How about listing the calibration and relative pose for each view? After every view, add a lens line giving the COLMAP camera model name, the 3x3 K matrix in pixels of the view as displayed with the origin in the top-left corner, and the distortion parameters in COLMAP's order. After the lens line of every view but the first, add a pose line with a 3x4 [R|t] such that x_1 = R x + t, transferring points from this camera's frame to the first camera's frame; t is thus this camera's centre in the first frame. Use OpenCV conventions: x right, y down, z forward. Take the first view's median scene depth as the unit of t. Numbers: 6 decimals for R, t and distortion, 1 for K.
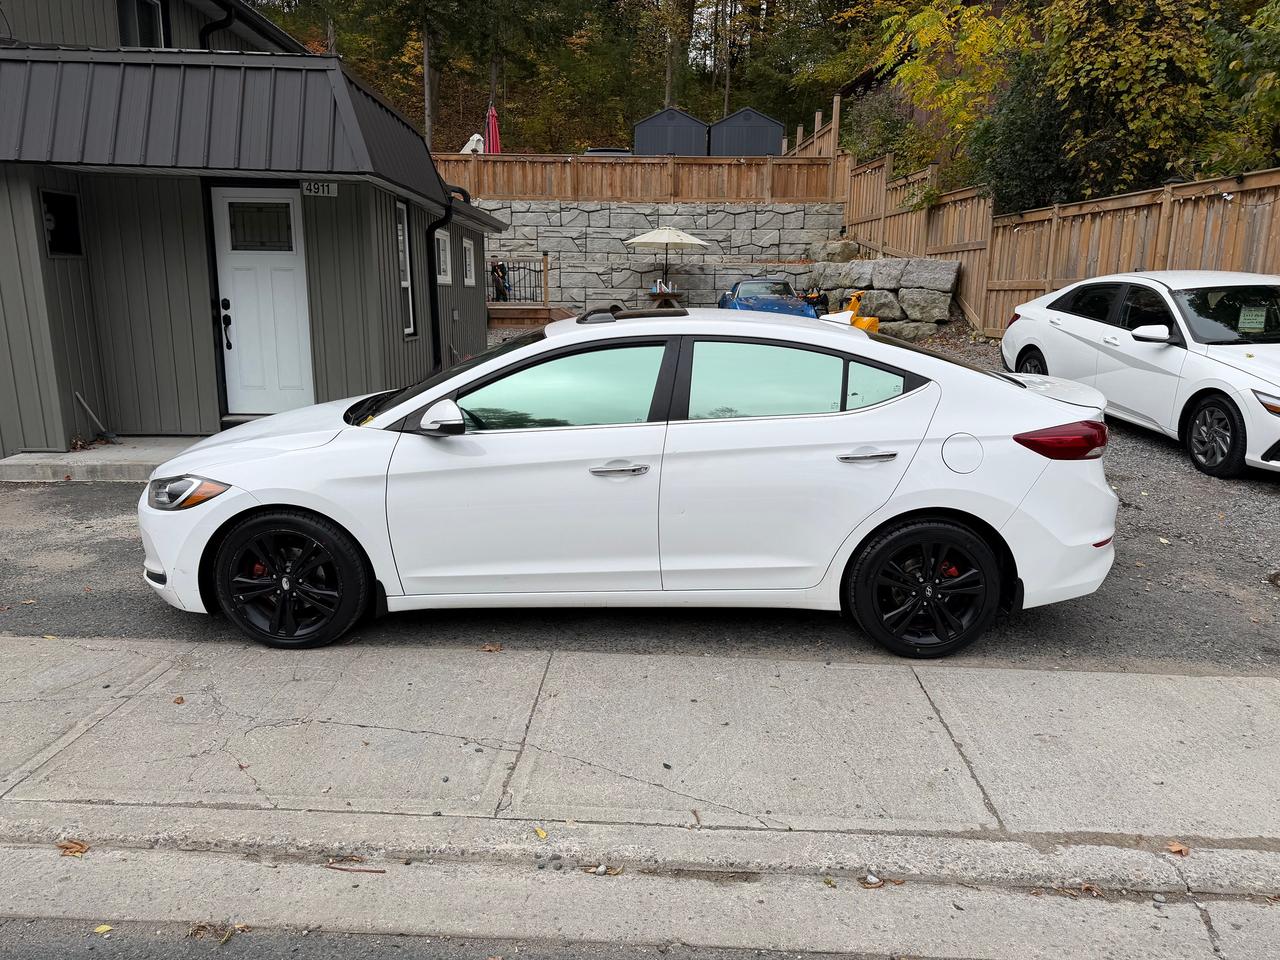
lens RADIAL K [[893.1, 0, 640.0], [0, 893.1, 480.0], [0, 0, 1]] dist [0.113323, -0.161461]
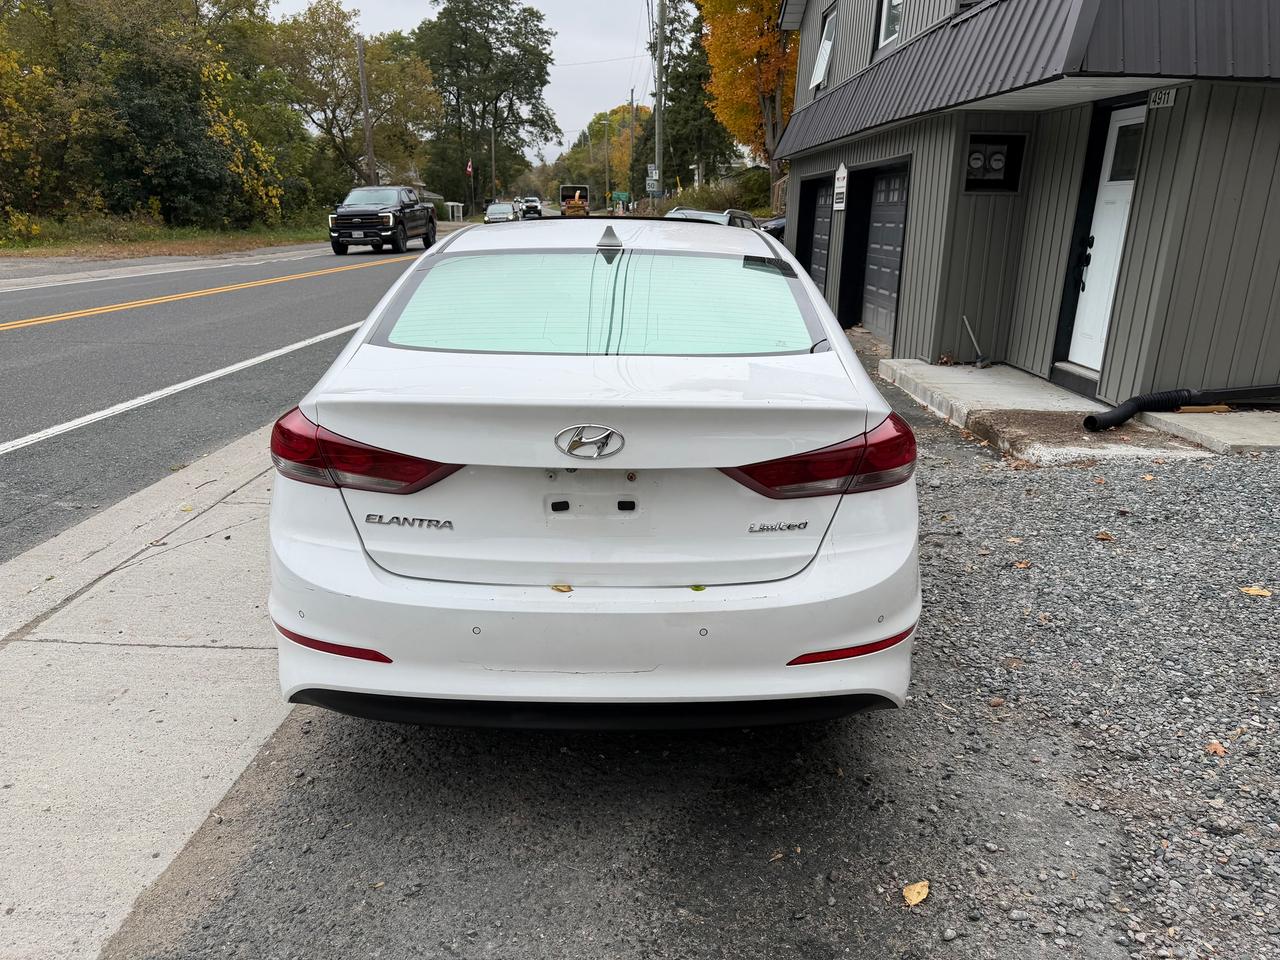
lens RADIAL K [[876.2, 0, 662.1], [0, 876.2, 534.2], [0, 0, 1]] dist [-0.009435, -0.006163]
pose [[0.007798, 0.336615, -0.941610, 1.039696], [-0.232440, 0.916457, 0.325698, -0.223409], [0.972580, 0.216328, 0.085389, 1.167392]]
